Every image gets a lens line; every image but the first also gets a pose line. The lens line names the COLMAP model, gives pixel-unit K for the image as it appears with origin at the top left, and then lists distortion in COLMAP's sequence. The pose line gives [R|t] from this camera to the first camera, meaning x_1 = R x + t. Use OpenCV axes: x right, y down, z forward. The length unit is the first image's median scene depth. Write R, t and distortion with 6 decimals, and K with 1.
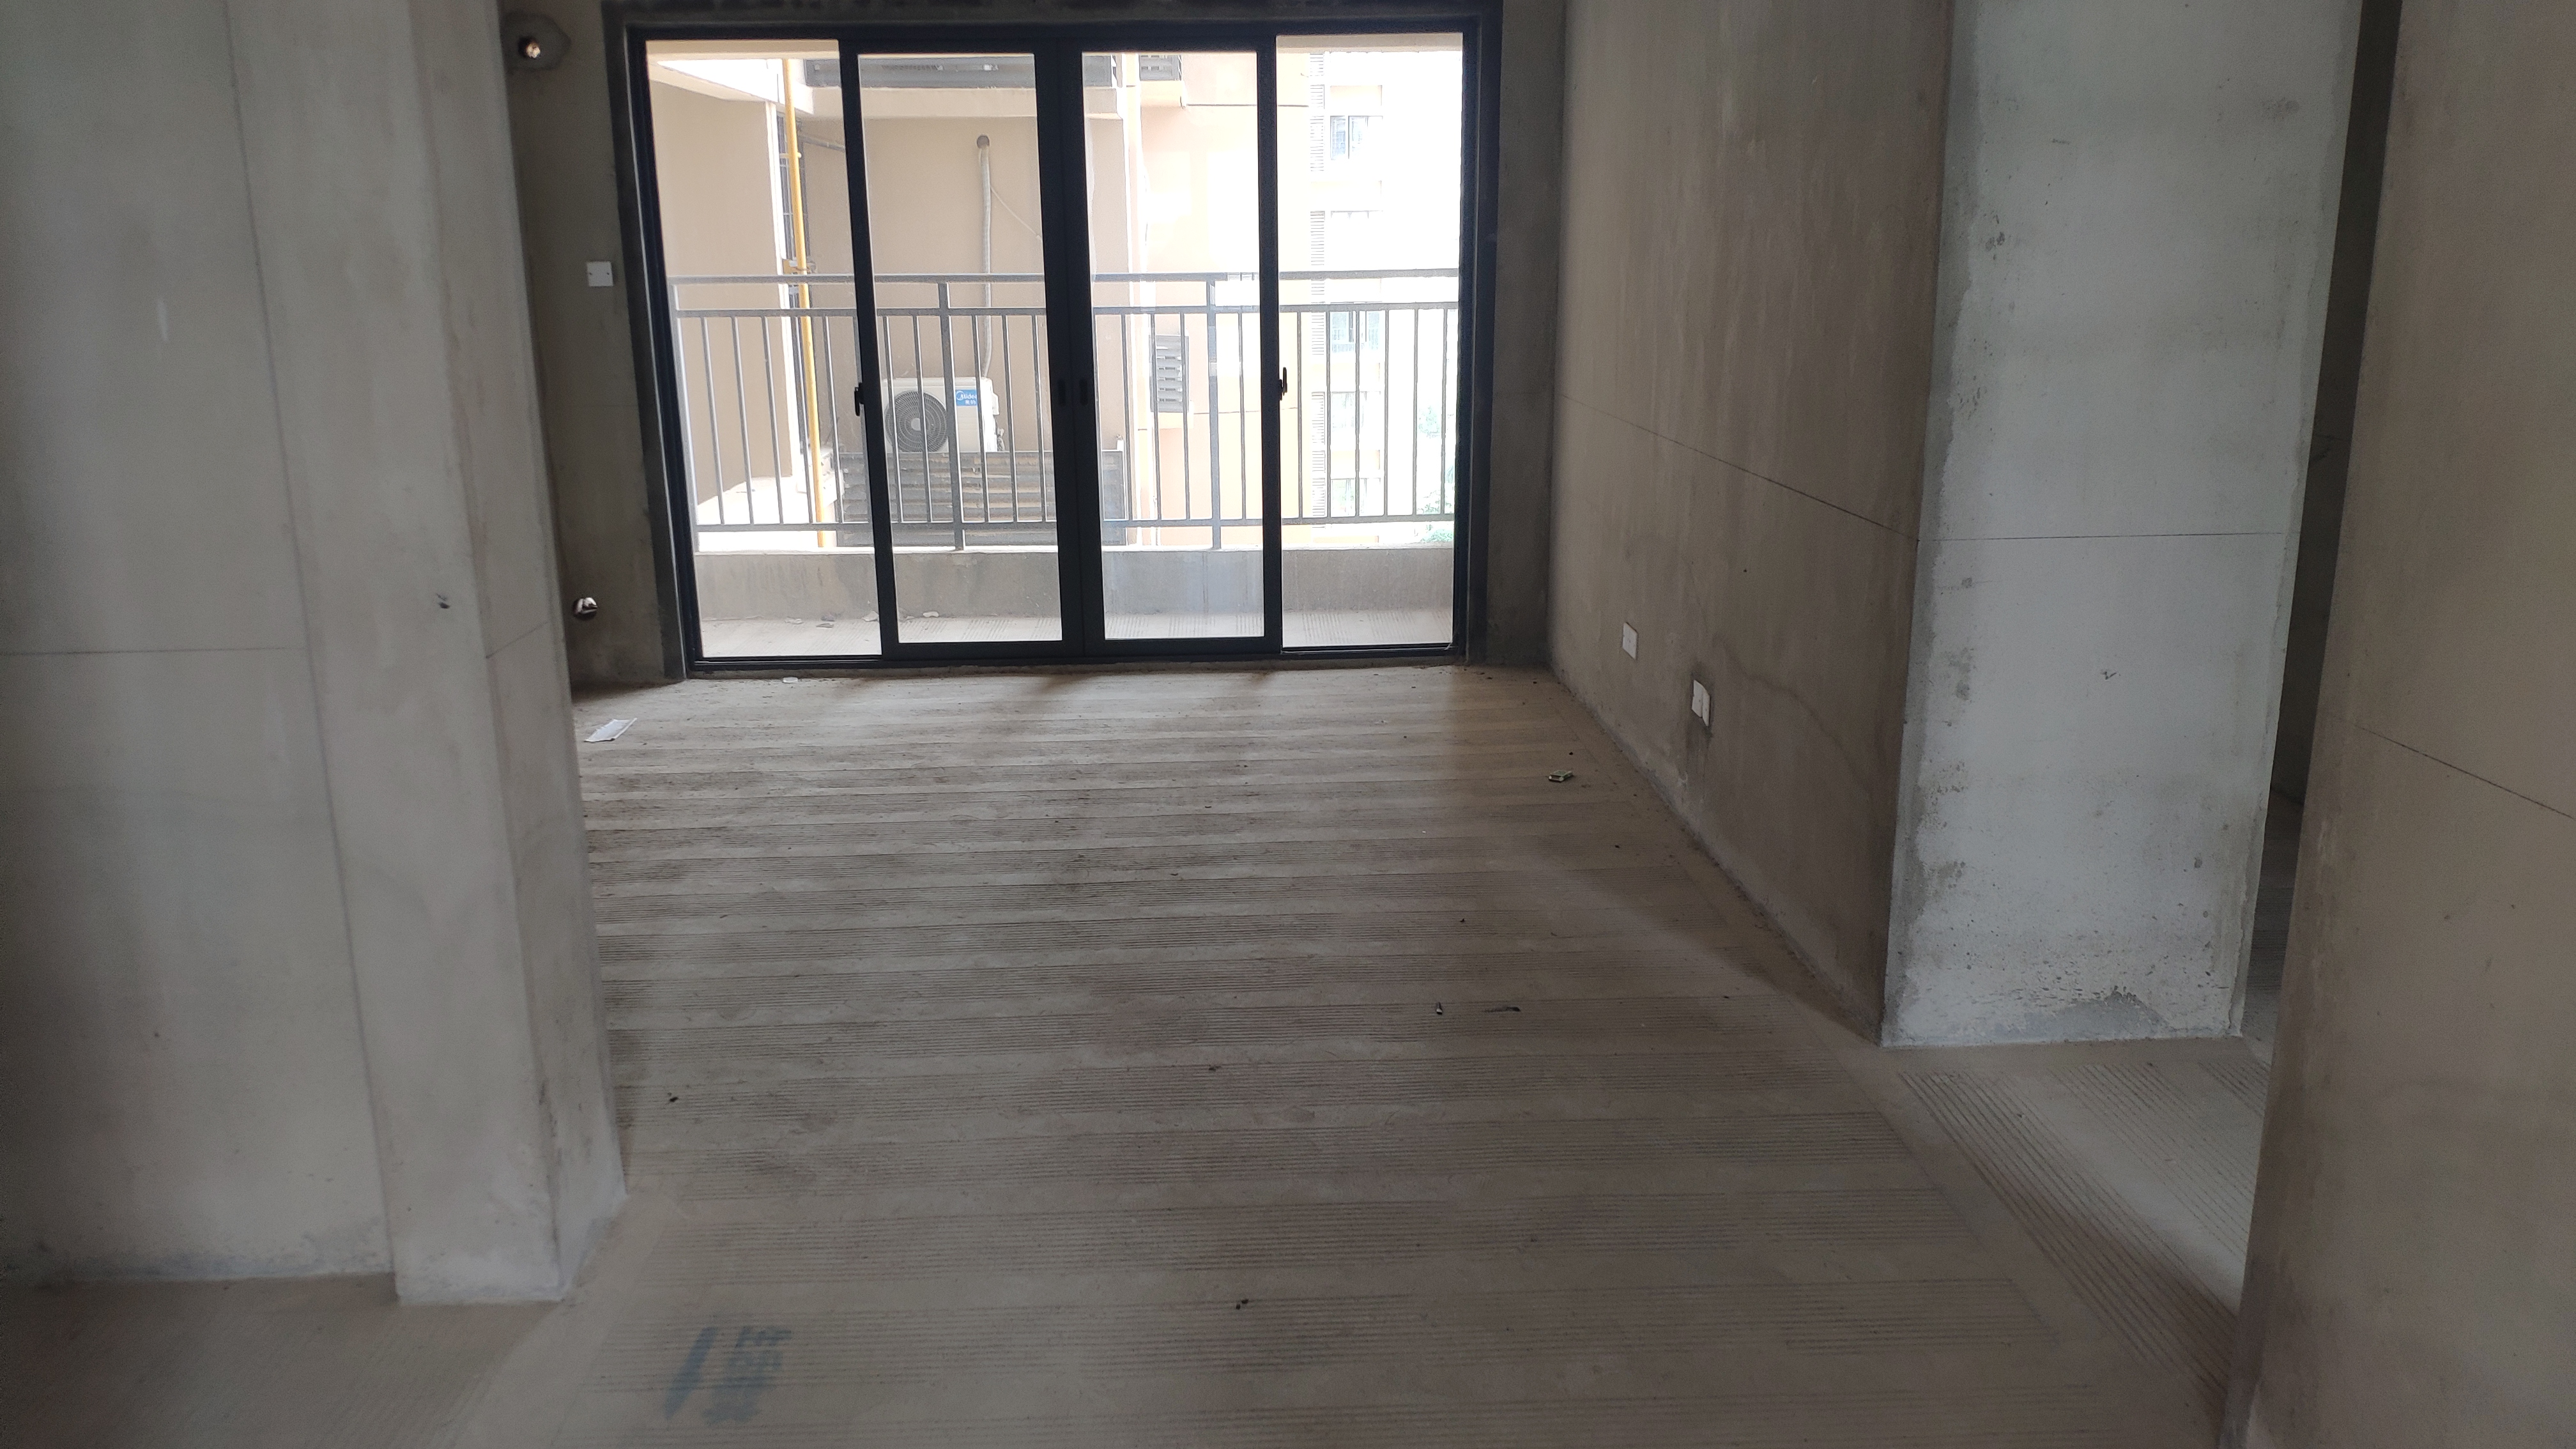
lens RADIAL K [[2006.8, 0, 1288.0], [0, 2006.8, 724.5], [0, 0, 1]] dist [0.197749, 0.000086]
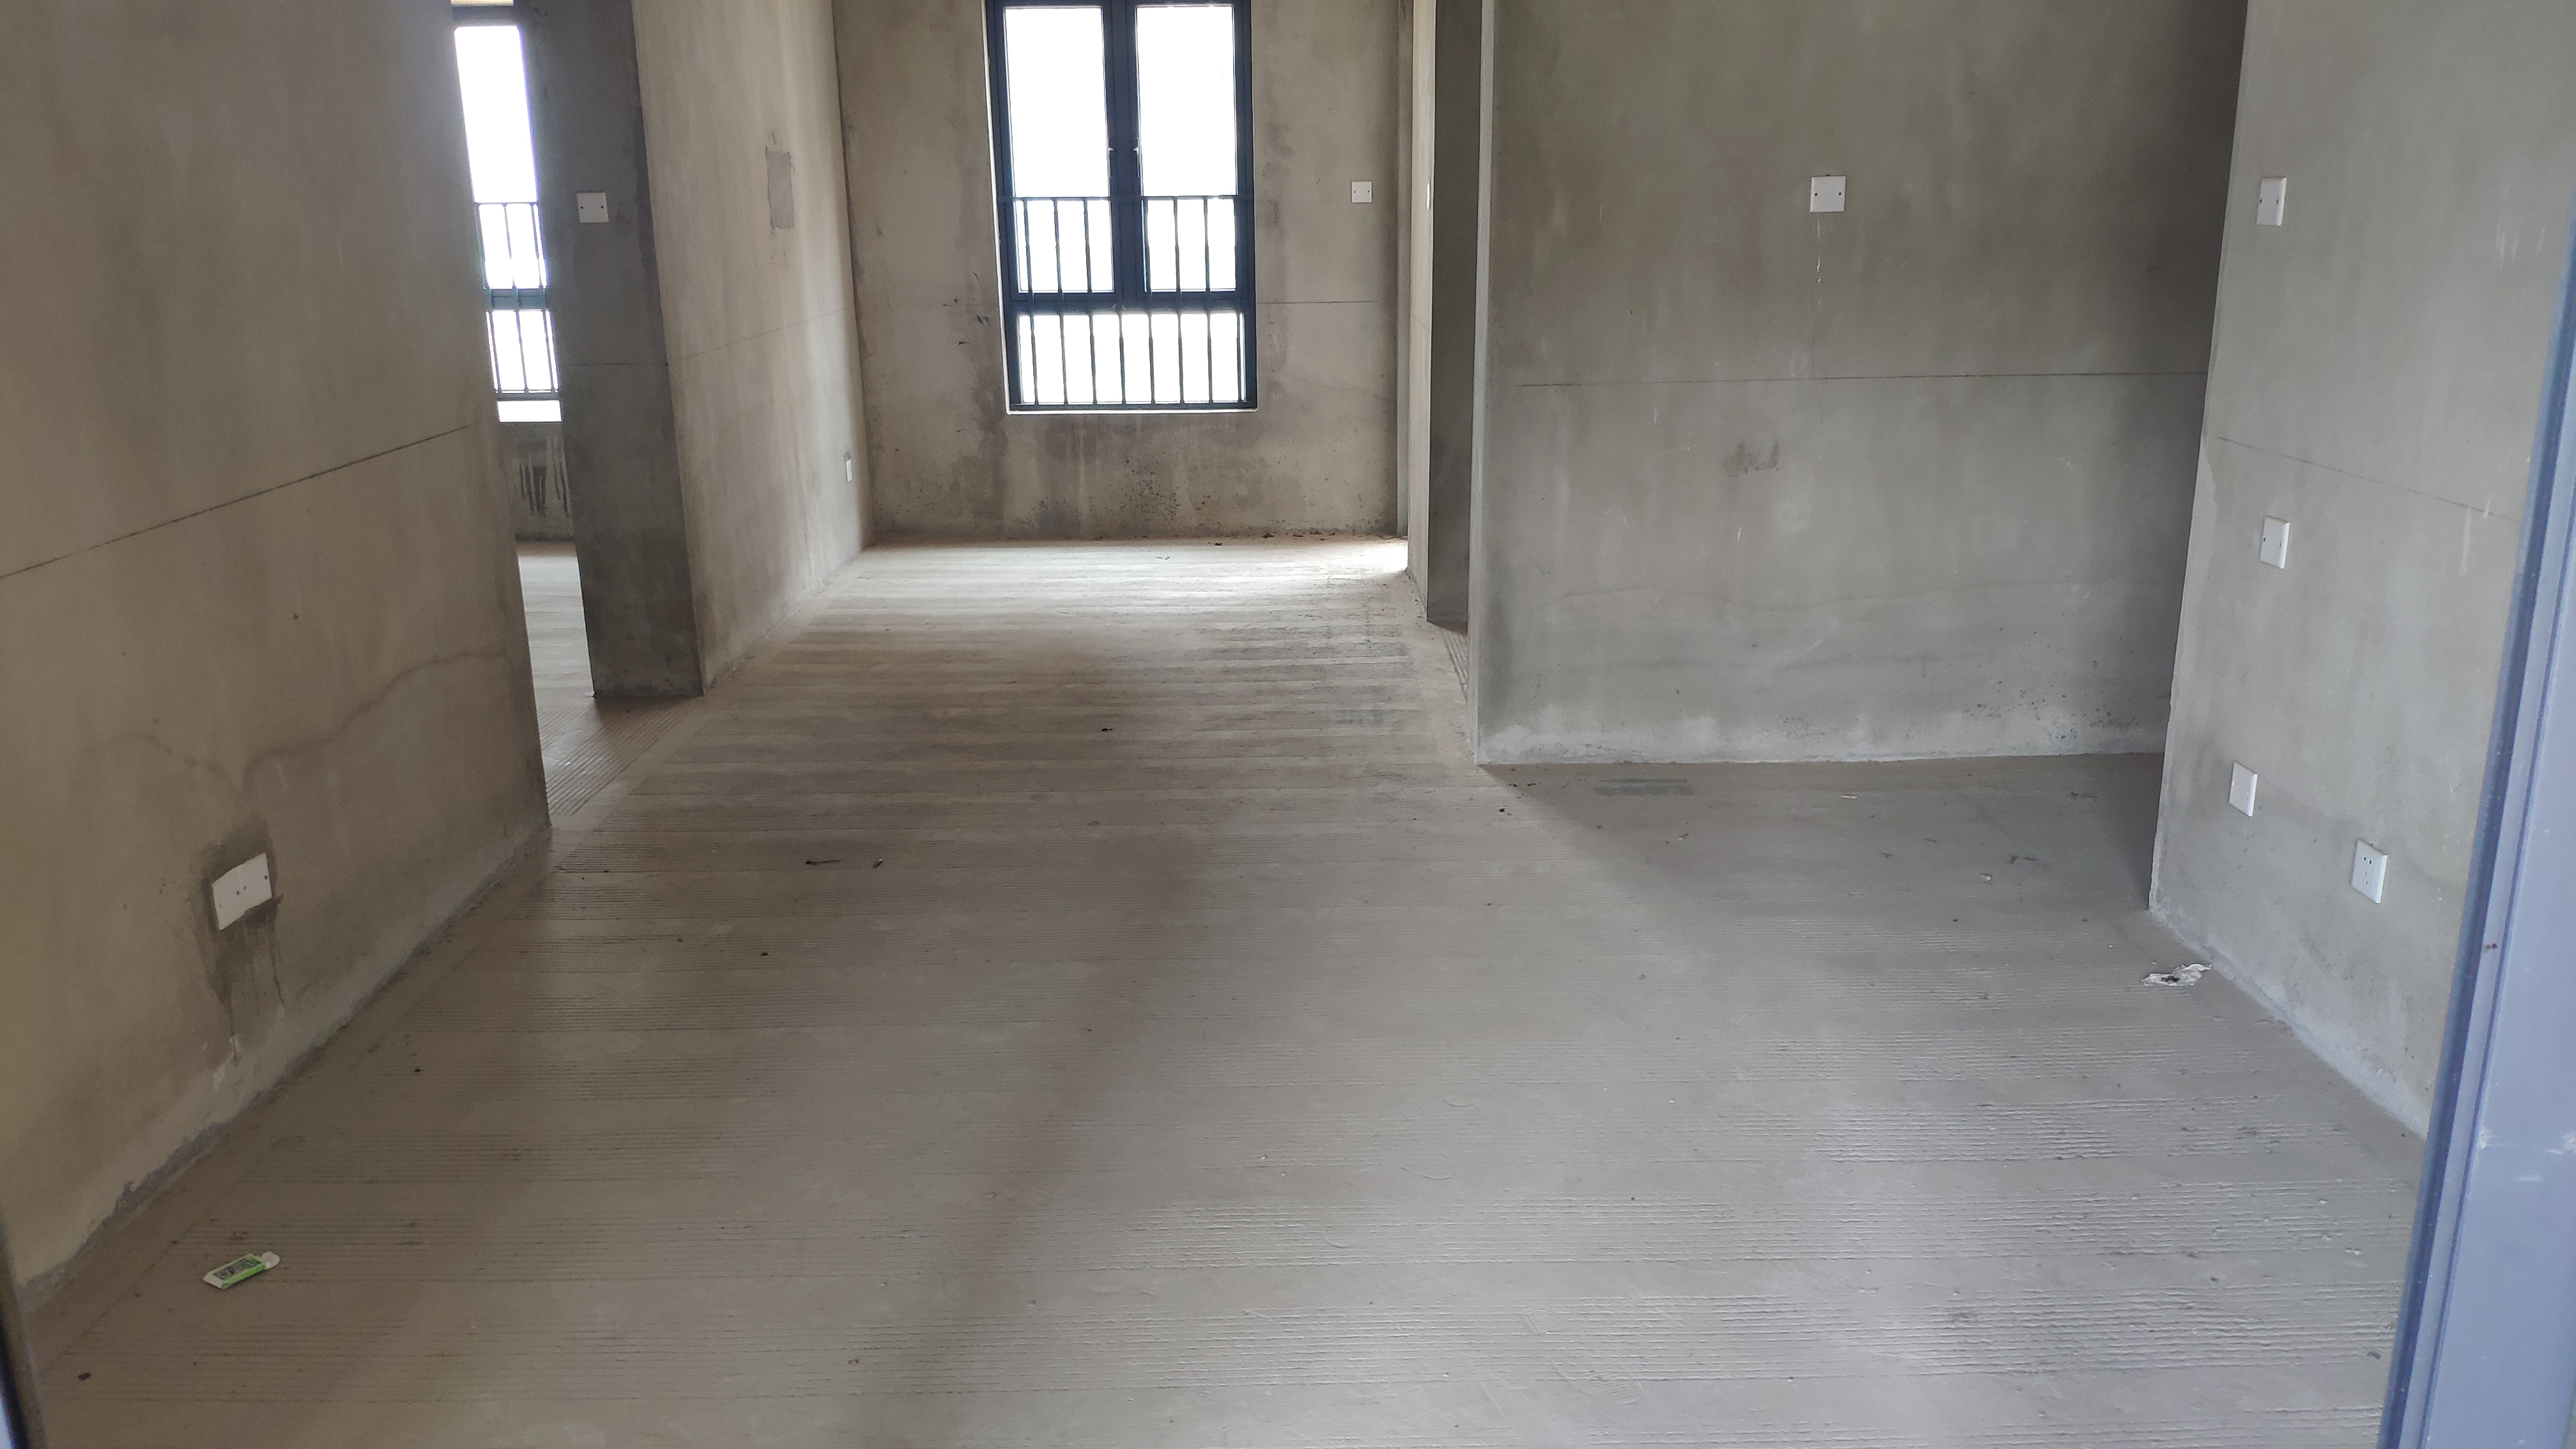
lens RADIAL K [[2006.8, 0, 1288.0], [0, 2006.8, 724.5], [0, 0, 1]] dist [0.197749, 0.000086]
pose [[-0.998826, 0.013789, 0.046446, -0.209537], [0.035451, 0.861430, 0.506637, -0.496571], [-0.033023, 0.507689, -0.860907, 1.977371]]
